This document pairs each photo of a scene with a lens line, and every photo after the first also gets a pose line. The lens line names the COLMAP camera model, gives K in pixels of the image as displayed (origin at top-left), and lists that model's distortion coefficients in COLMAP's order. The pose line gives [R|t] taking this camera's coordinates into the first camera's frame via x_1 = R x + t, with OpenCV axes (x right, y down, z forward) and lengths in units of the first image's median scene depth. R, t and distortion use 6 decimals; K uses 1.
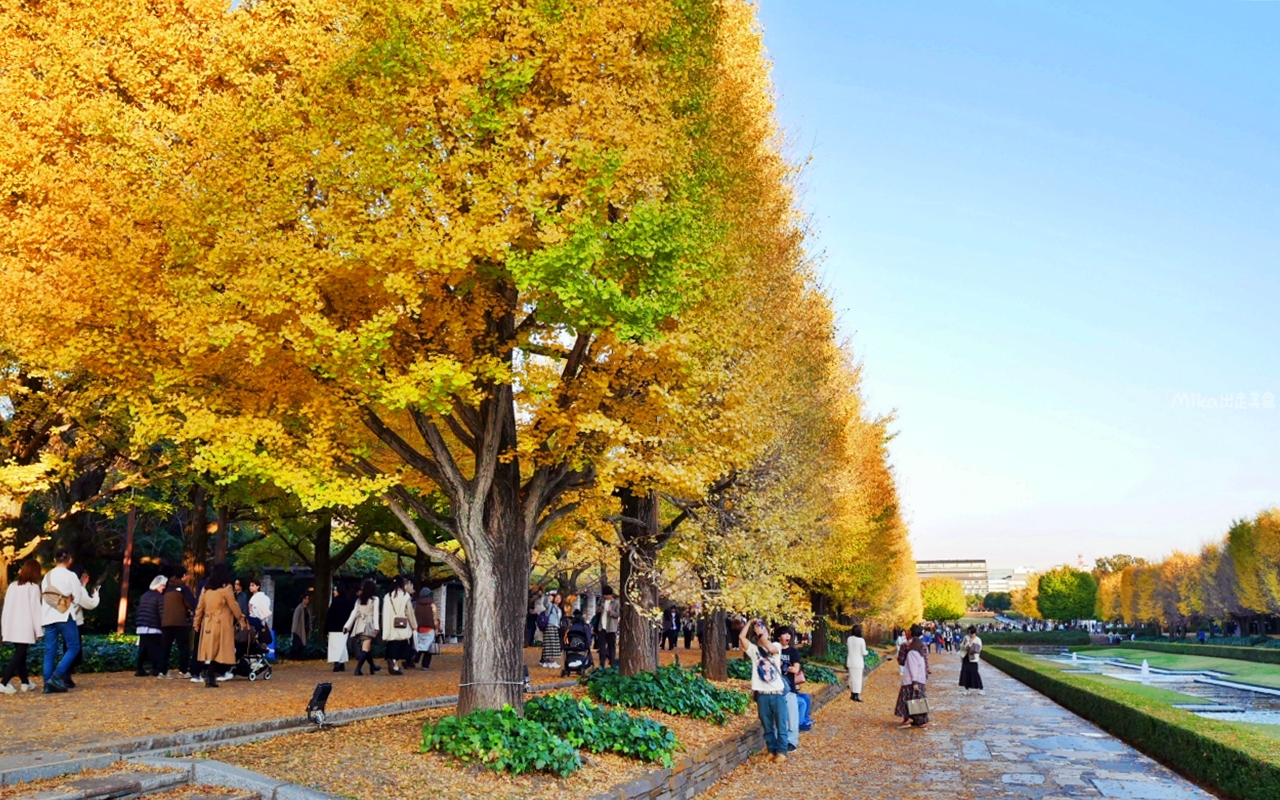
lens RADIAL K [[1129.6, 0, 640.0], [0, 1129.6, 400.0], [0, 0, 1]] dist [-0.026443, 0.020388]
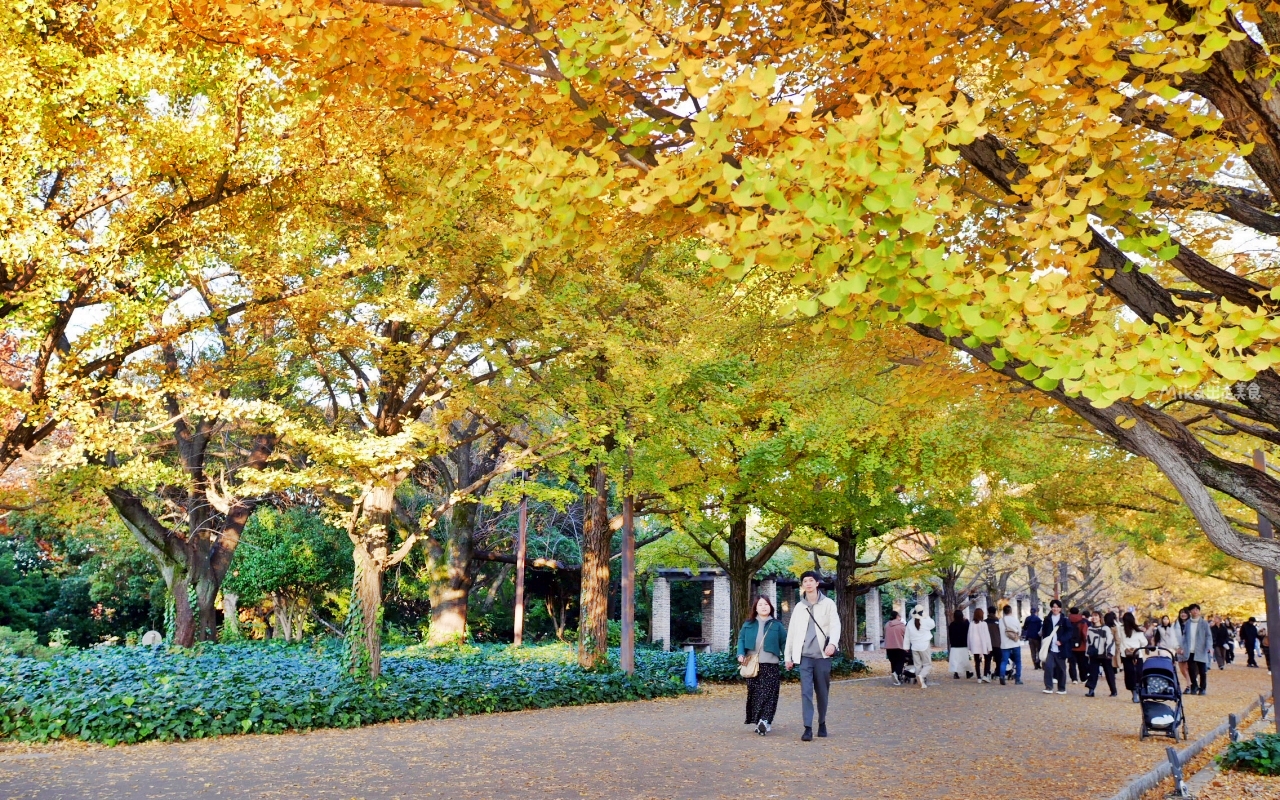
lens RADIAL K [[1129.6, 0, 640.0], [0, 1129.6, 400.0], [0, 0, 1]] dist [-0.026443, 0.020388]
pose [[0.948927, -0.049187, -0.311637, -0.233682], [0.049543, 0.998749, -0.006779, 0.069580], [0.311581, -0.009007, 0.950177, 0.519123]]
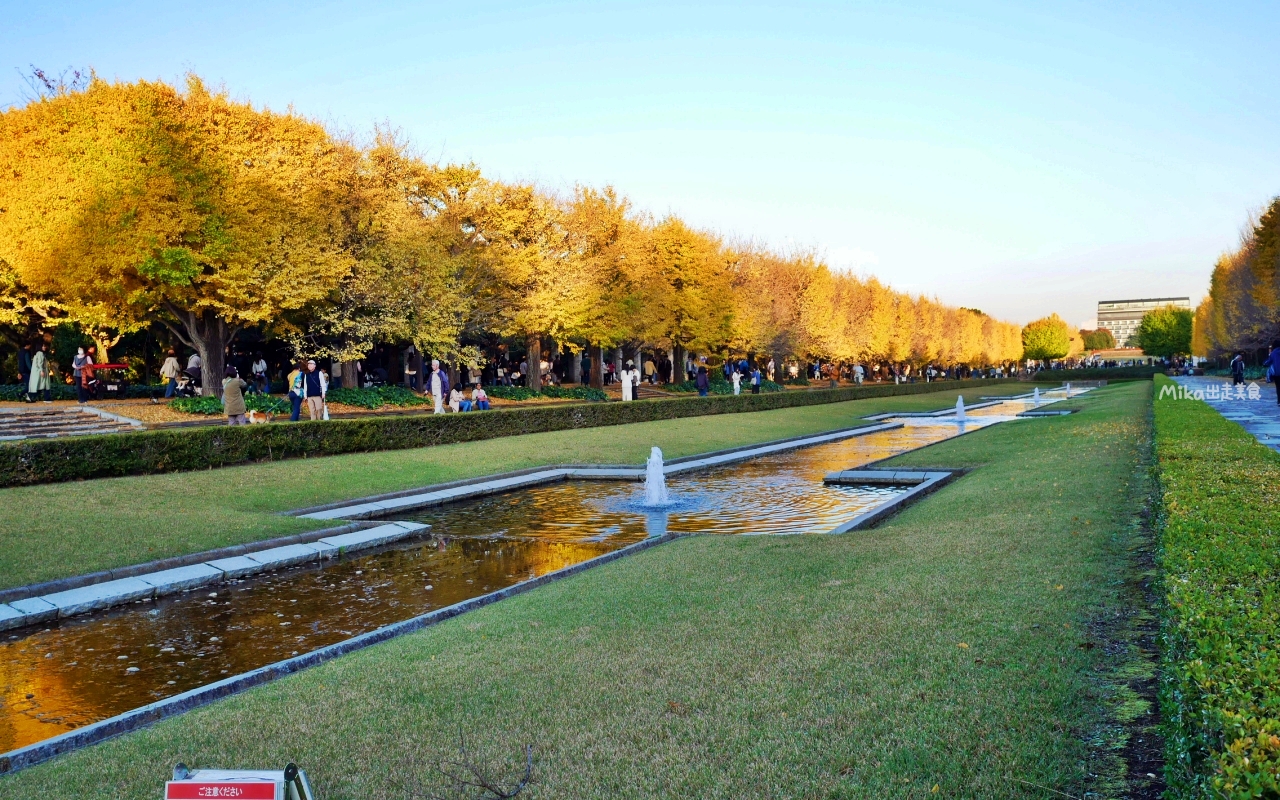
lens RADIAL K [[1129.6, 0, 640.0], [0, 1129.6, 400.0], [0, 0, 1]] dist [-0.026443, 0.020388]
pose [[0.977623, -0.021167, -0.209298, 1.505733], [0.066122, 0.975419, 0.210205, -0.243926], [0.199703, -0.219340, 0.954991, -1.492799]]
